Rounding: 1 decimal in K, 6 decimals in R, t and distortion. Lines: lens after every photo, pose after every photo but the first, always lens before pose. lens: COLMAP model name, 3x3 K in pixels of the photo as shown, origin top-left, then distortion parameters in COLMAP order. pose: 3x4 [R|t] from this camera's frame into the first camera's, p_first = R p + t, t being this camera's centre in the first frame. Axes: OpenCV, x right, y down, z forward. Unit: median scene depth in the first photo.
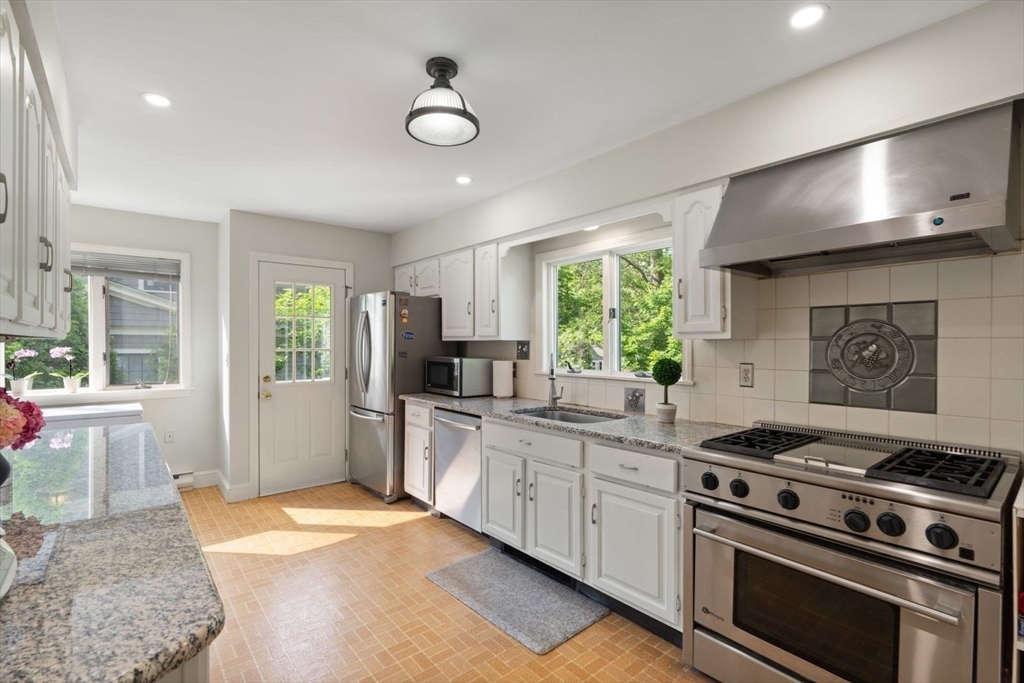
lens RADIAL K [[462.4, 0, 514.3], [0, 462.4, 342.4], [0, 0, 1]] dist [-0.004391, 0.000600]
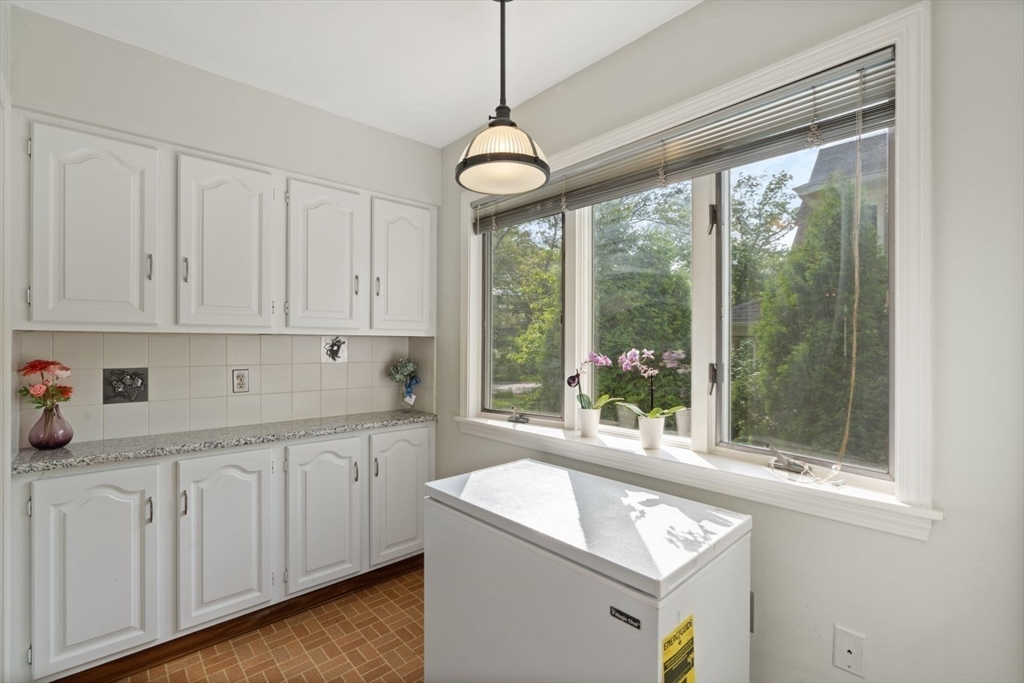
lens RADIAL K [[462.4, 0, 517.3], [0, 462.4, 347.0], [0, 0, 1]] dist [-0.004391, 0.000600]
pose [[0.052070, 0.002357, -0.998641, -0.500223], [0.003896, 0.999989, 0.002563, 0.006351], [0.998636, -0.004024, 0.052060, 0.835497]]
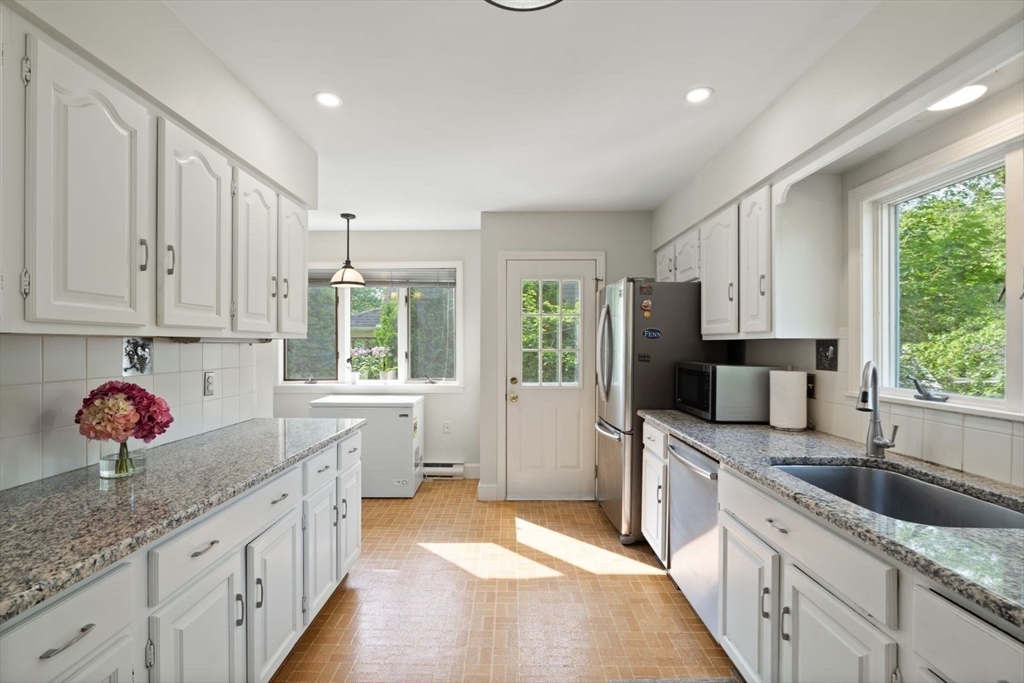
lens RADIAL K [[462.4, 0, 508.4], [0, 462.4, 346.7], [0, 0, 1]] dist [-0.004391, 0.000600]
pose [[0.762808, 0.003480, -0.646616, 0.091553], [0.000742, 0.999980, 0.006257, 0.002025], [0.646625, -0.005252, 0.762790, 0.268162]]
